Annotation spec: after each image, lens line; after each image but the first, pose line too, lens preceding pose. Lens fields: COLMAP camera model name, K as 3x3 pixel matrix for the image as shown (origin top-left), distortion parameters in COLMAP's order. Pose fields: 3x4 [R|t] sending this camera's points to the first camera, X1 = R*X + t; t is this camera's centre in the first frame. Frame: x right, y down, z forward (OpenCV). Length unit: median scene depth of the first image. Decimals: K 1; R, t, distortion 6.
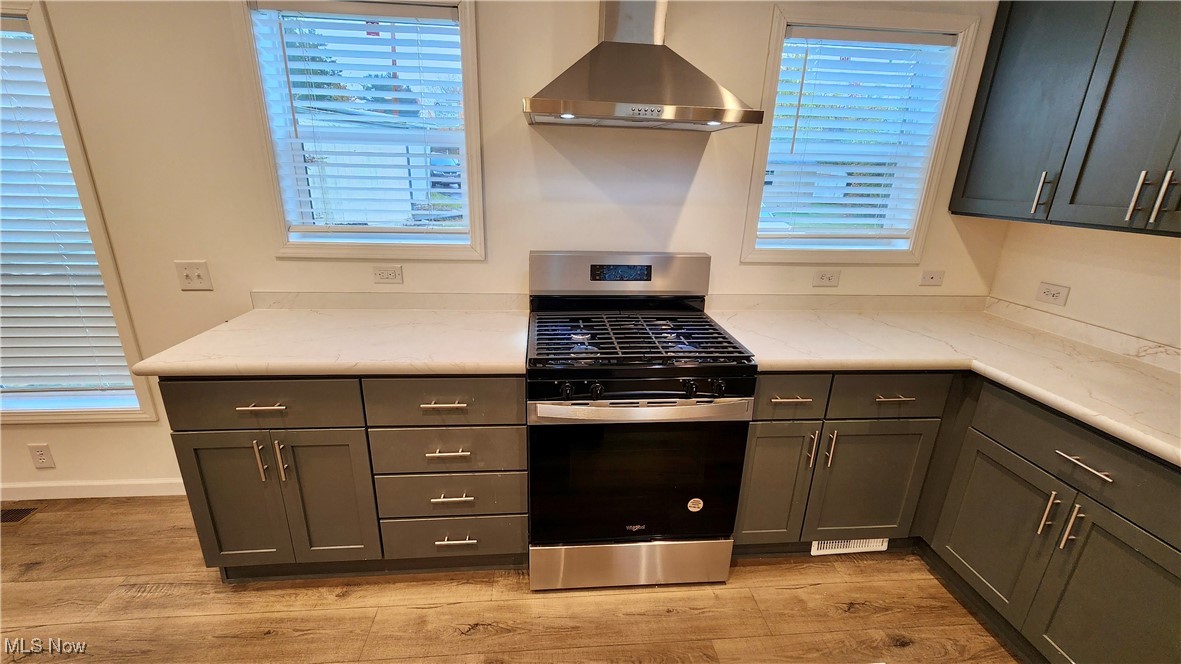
lens RADIAL K [[485.8, 0, 588.9], [0, 485.8, 335.2], [0, 0, 1]] dist [-0.000745, 0.000920]
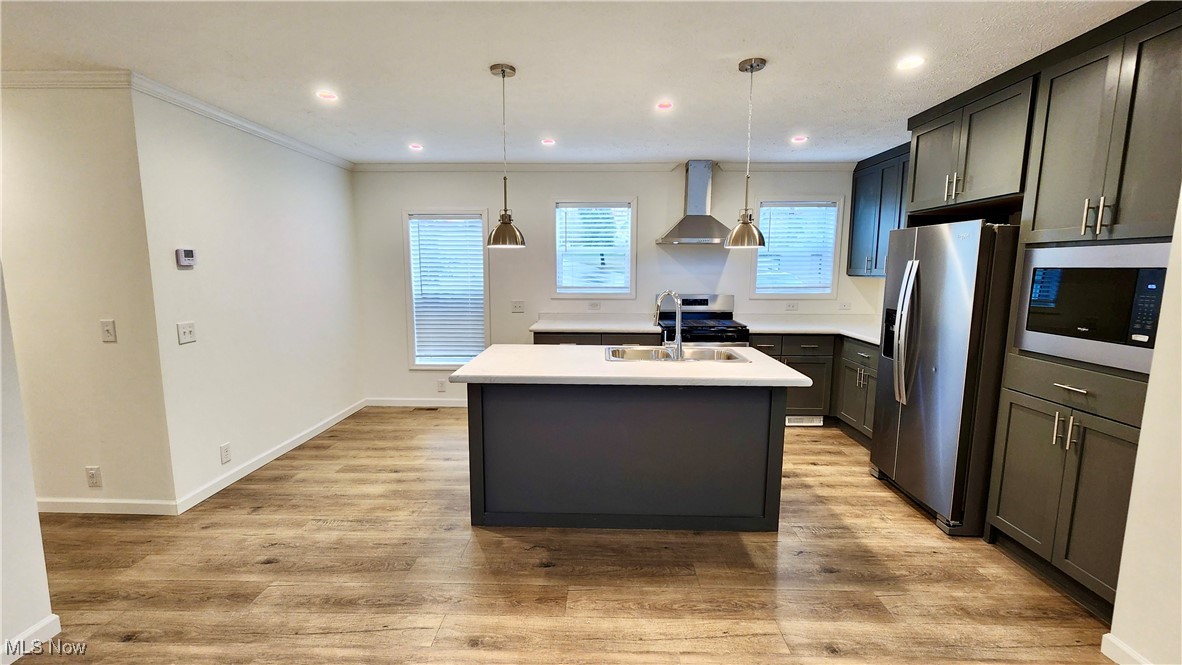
lens RADIAL K [[486.2, 0, 595.2], [0, 486.2, 342.9], [0, 0, 1]] dist [-0.000745, 0.000920]
pose [[0.993300, -0.006712, -0.115370, -0.155570], [-0.012993, 0.985496, -0.169199, 0.510589], [0.114832, 0.169564, 0.978806, -1.448673]]
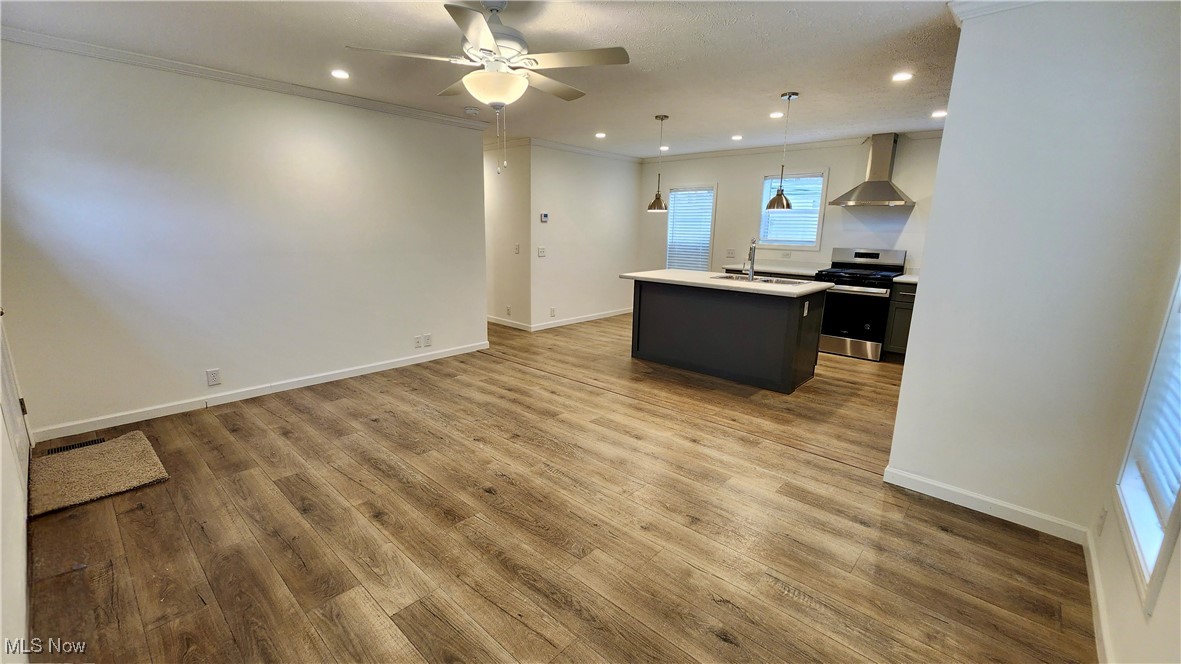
lens RADIAL K [[485.8, 0, 591.0], [0, 485.8, 328.9], [0, 0, 1]] dist [-0.000745, 0.000920]
pose [[0.678642, 0.136751, -0.721626, 1.147958], [-0.229391, 0.972829, -0.031371, 0.790268], [0.697728, 0.186824, 0.691572, -2.108844]]
